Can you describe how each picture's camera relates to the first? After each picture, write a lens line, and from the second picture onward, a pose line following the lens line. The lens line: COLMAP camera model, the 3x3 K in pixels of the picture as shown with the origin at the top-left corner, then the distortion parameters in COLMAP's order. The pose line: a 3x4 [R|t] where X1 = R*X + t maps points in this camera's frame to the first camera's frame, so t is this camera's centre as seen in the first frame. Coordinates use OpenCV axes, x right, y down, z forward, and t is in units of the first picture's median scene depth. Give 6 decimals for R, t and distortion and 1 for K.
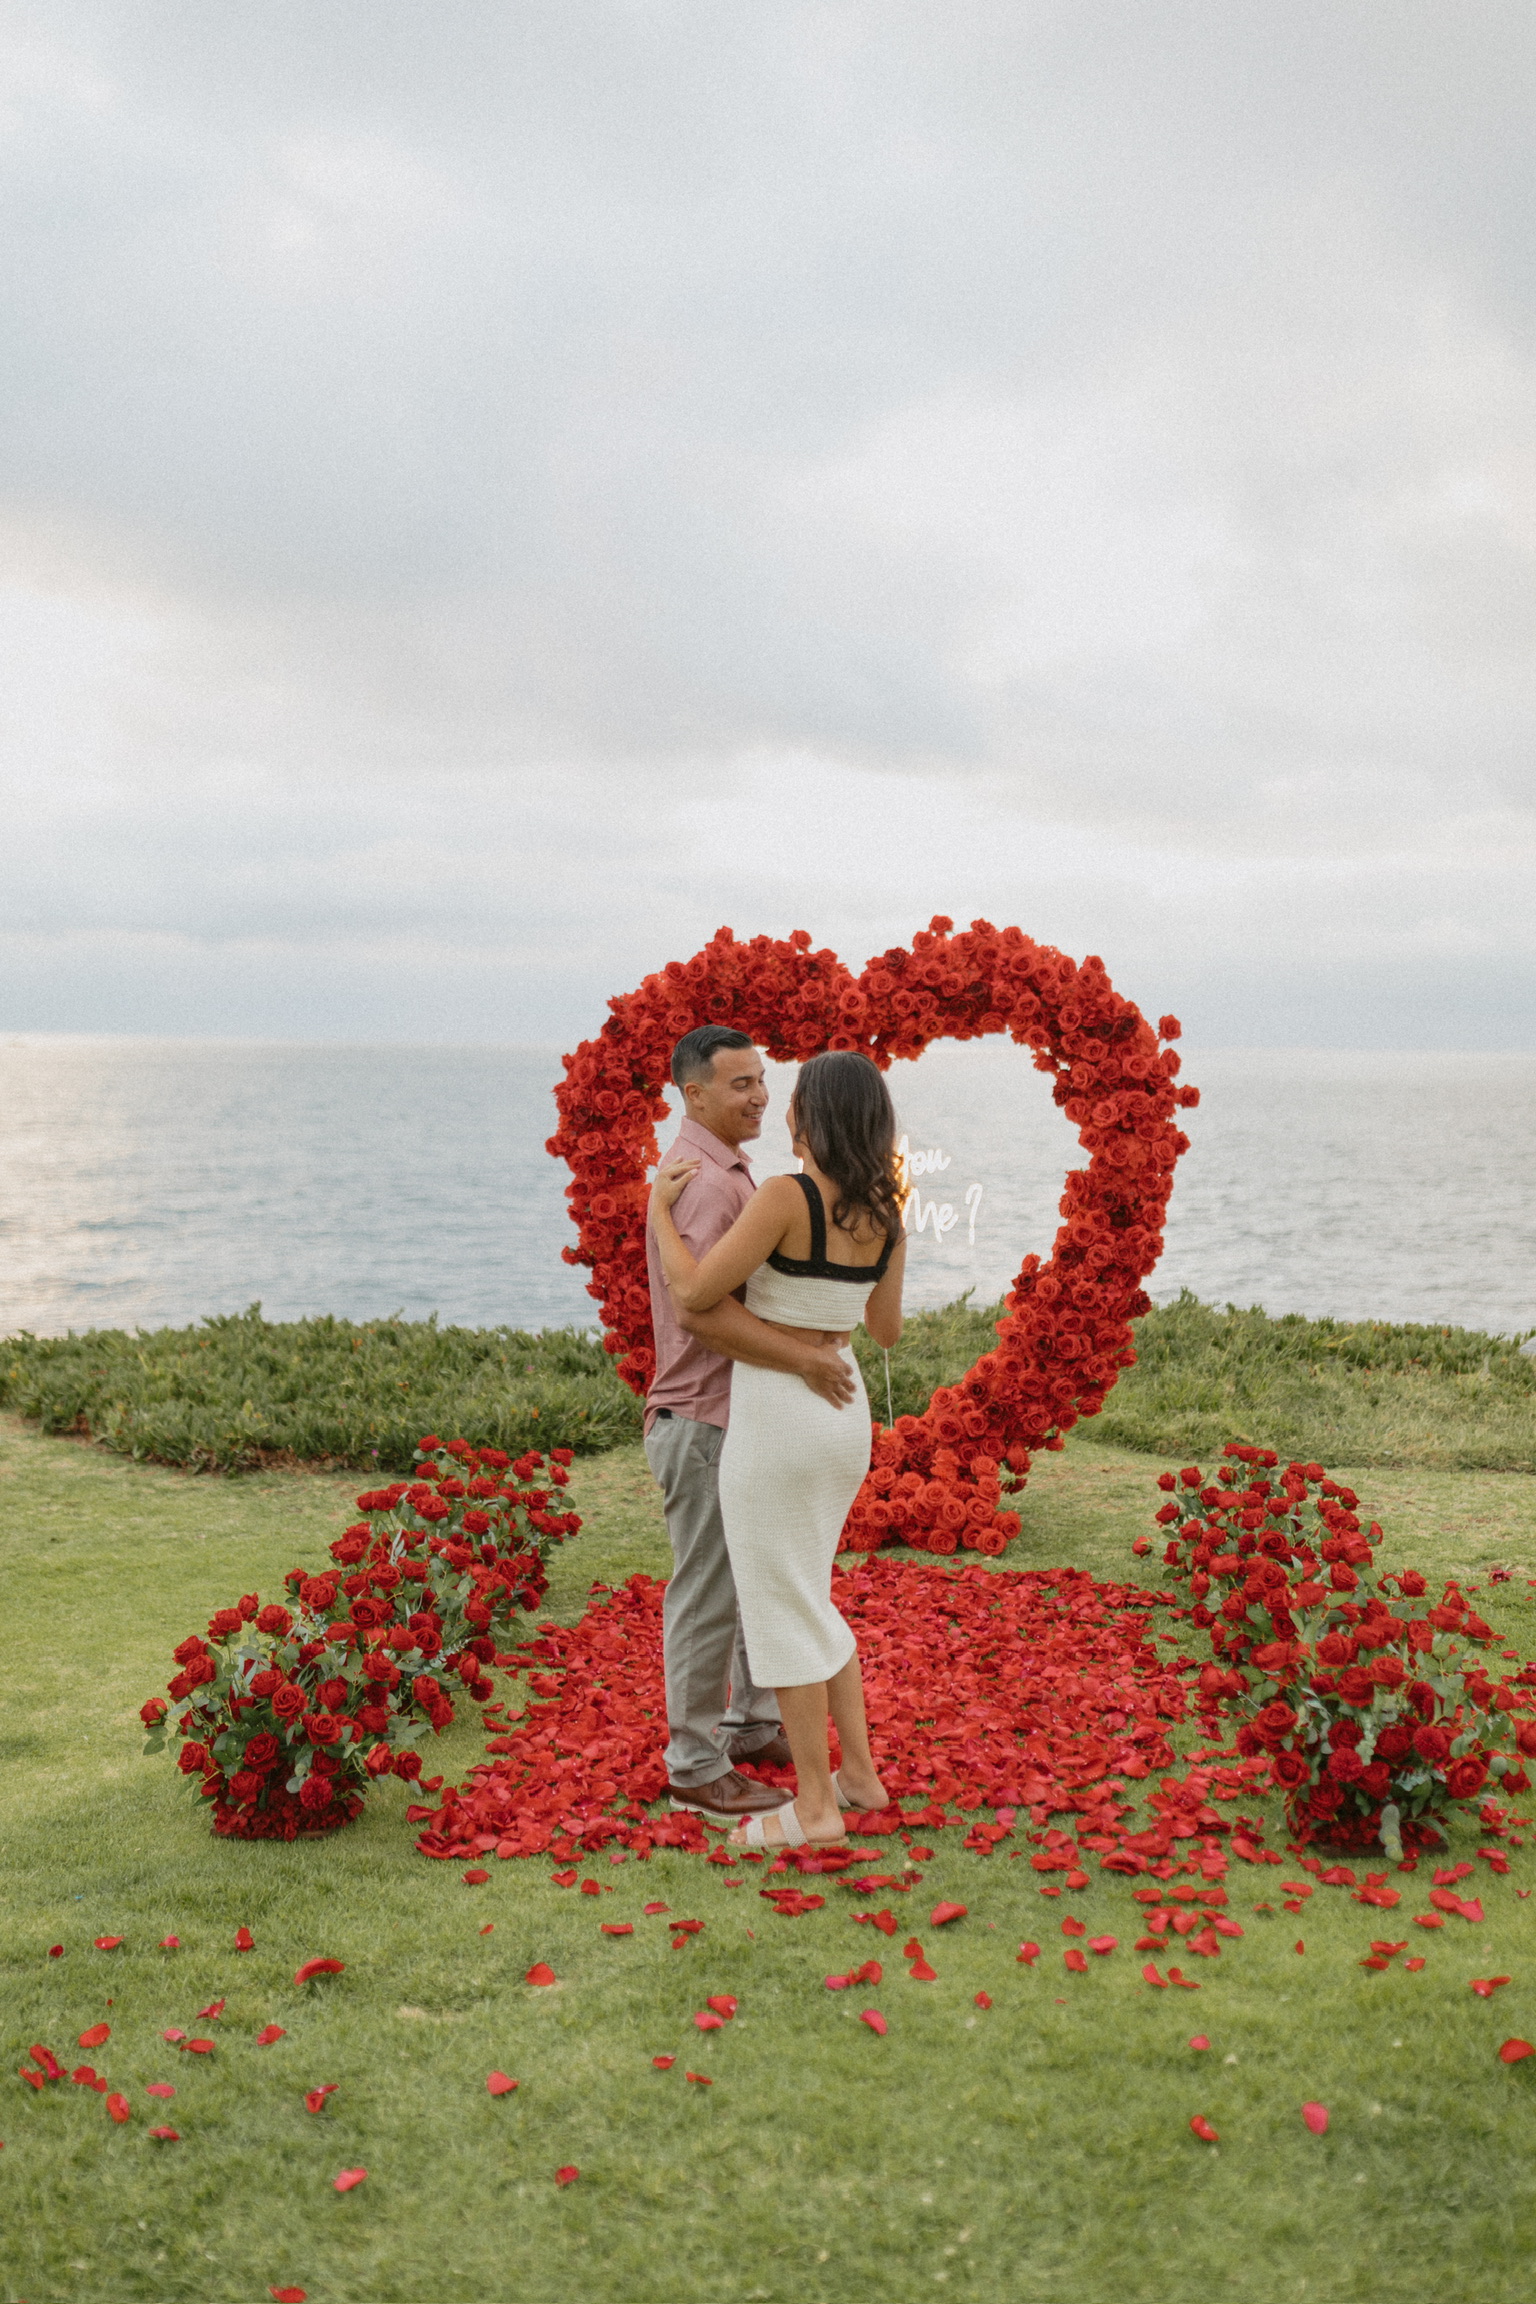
lens RADIAL K [[2364.4, 0, 768.0], [0, 2364.4, 1152.0], [0, 0, 1]] dist [0.001849, -0.012596]
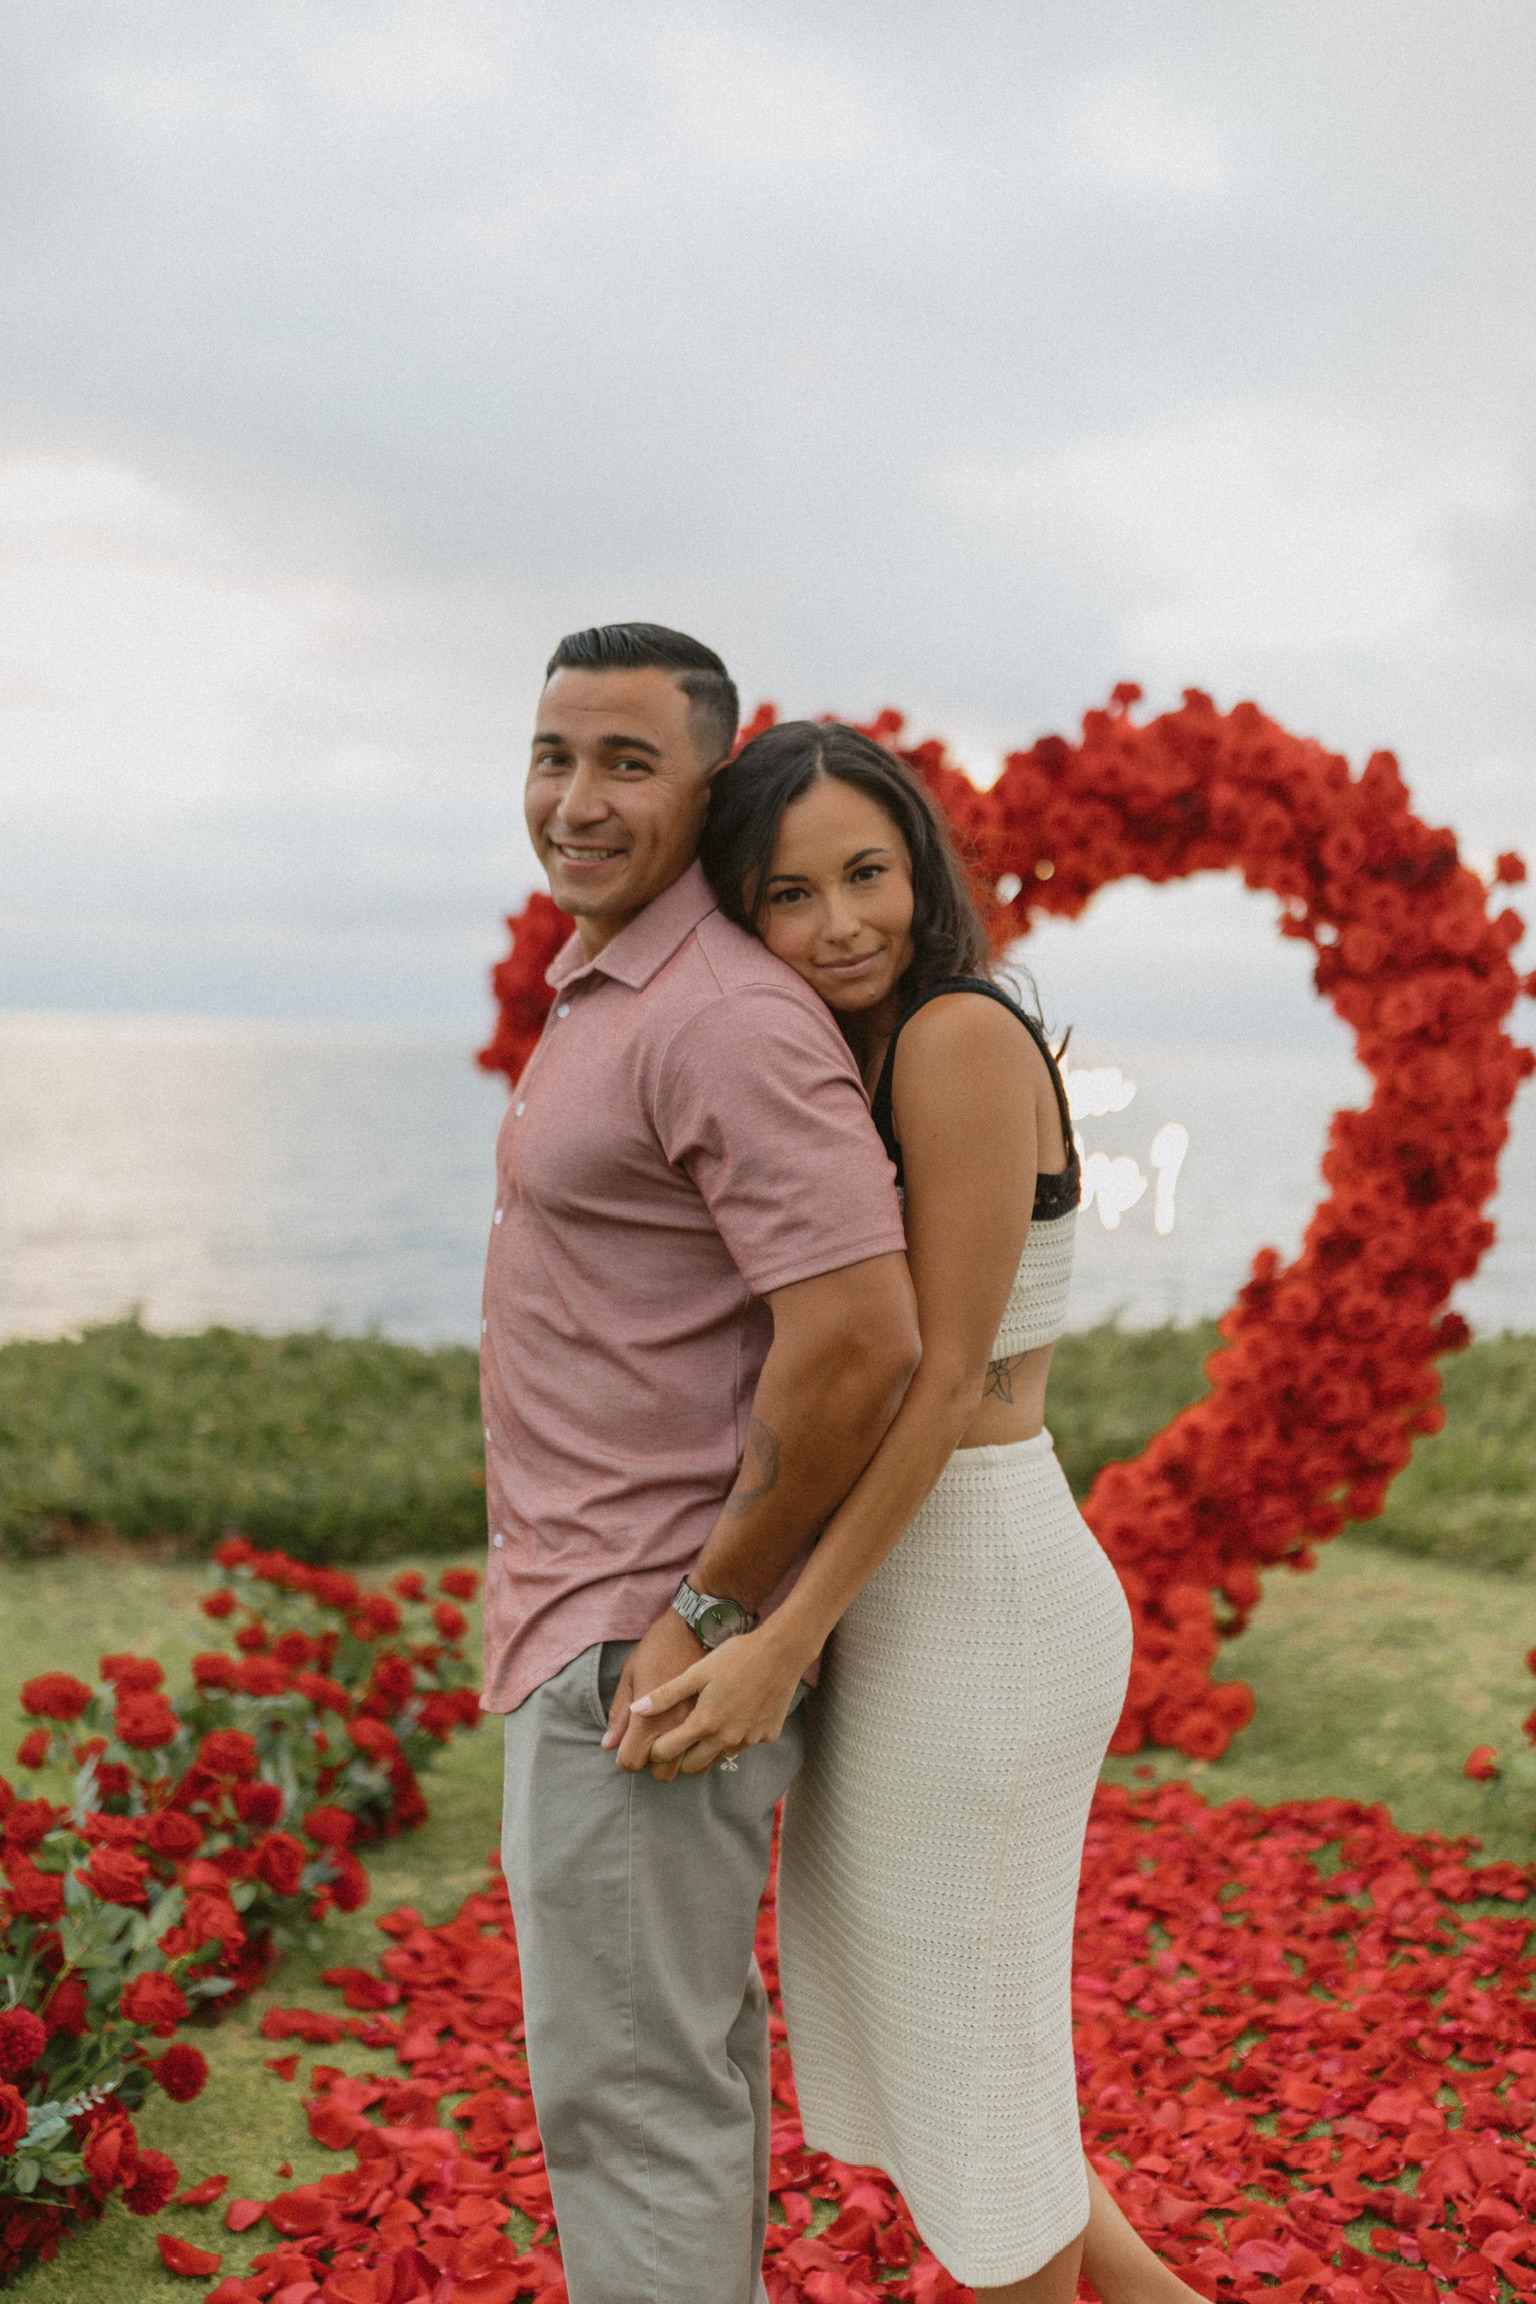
lens RADIAL K [[2364.4, 0, 768.0], [0, 2364.4, 1152.0], [0, 0, 1]] dist [0.001849, -0.012596]
pose [[0.999107, 0.015815, -0.039191, 0.007596], [-0.015863, 0.999874, -0.000913, 0.022177], [0.039172, 0.001534, 0.999231, 0.400457]]
